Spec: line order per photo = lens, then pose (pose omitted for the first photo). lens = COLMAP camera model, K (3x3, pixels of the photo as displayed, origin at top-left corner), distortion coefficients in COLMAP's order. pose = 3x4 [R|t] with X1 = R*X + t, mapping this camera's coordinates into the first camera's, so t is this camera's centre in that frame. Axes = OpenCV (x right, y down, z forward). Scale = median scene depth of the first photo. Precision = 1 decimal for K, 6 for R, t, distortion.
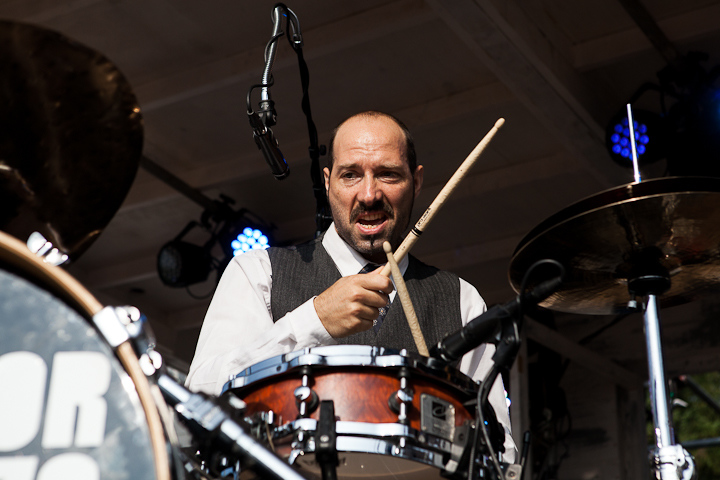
lens RADIAL K [[1368.6, 0, 357.5], [0, 1368.6, 241.1], [0, 0, 1]] dist [0.225633, -0.001211]
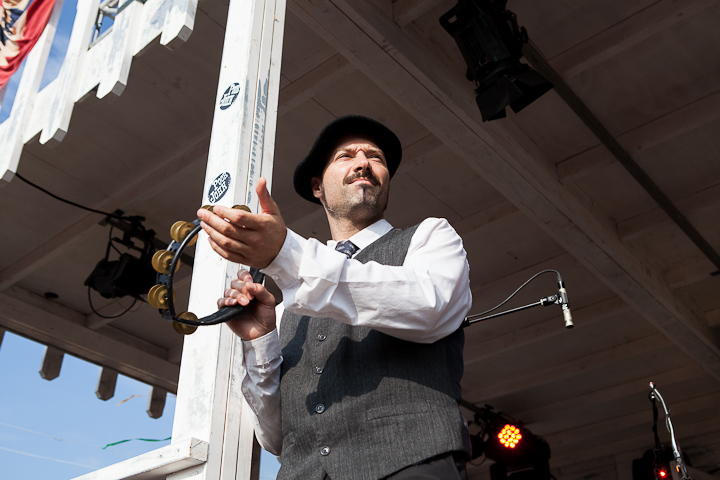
lens RADIAL K [[803.0, 0, 360.0], [0, 803.0, 240.0], [0, 0, 1]] dist [-0.022305, 0.029223]
pose [[0.989537, -0.110024, -0.093331, -0.481292], [0.095779, 0.984731, -0.145366, -0.368353], [0.107900, 0.134906, 0.984966, -0.116873]]
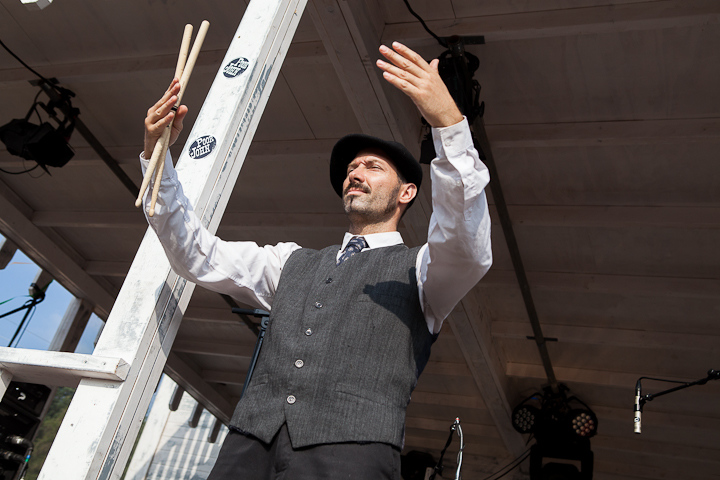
lens RADIAL K [[781.5, 0, 361.2], [0, 781.5, 241.1], [0, 0, 1]] dist [-0.026723, -0.001864]
pose [[0.953423, 0.281707, 0.107823, -0.626177], [-0.273055, 0.957937, -0.088300, -0.441258], [-0.128163, 0.054746, 0.990241, -0.283638]]
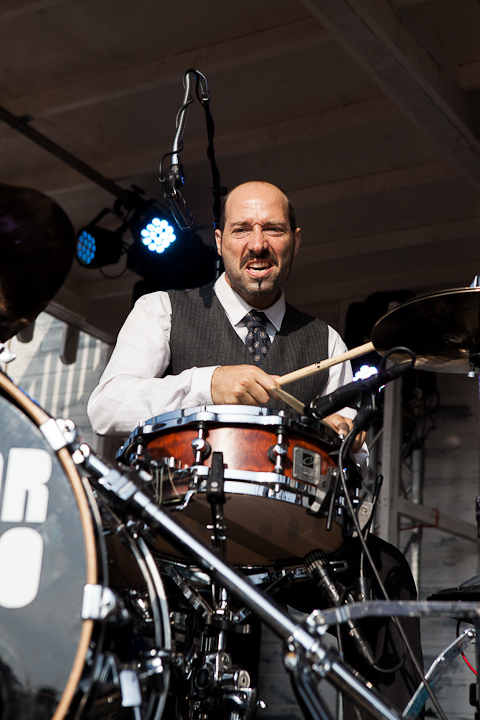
lens RADIAL K [[1284.3, 0, 240.0], [0, 1284.3, 360.0], [0, 0, 1]] dist [0.148675, 0.017854]
pose [[0.999219, 0.038342, -0.009599, 0.005707], [-0.036769, 0.990808, 0.130183, -0.114247], [0.014502, -0.129729, 0.991443, -0.135878]]
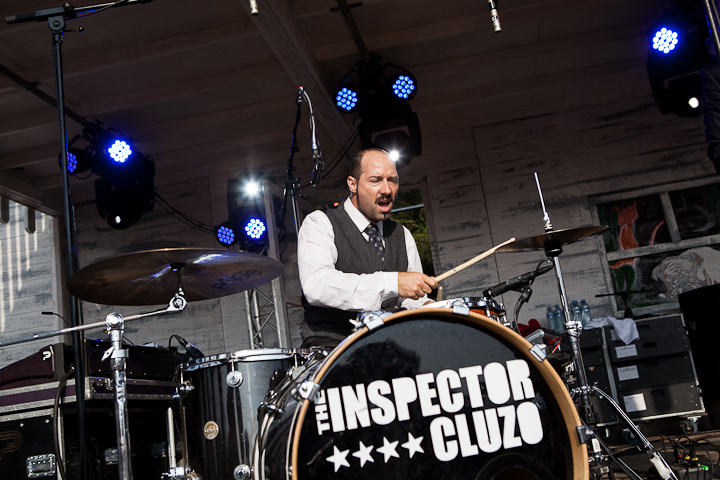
lens RADIAL K [[772.5, 0, 360.0], [0, 772.5, 240.0], [0, 0, 1]] dist [-0.073782, 0.149278]
pose [[0.914101, -0.080062, 0.397505, -0.661642], [-0.001239, 0.979757, 0.200184, -0.273058], [-0.405486, -0.183481, 0.895498, -0.056942]]
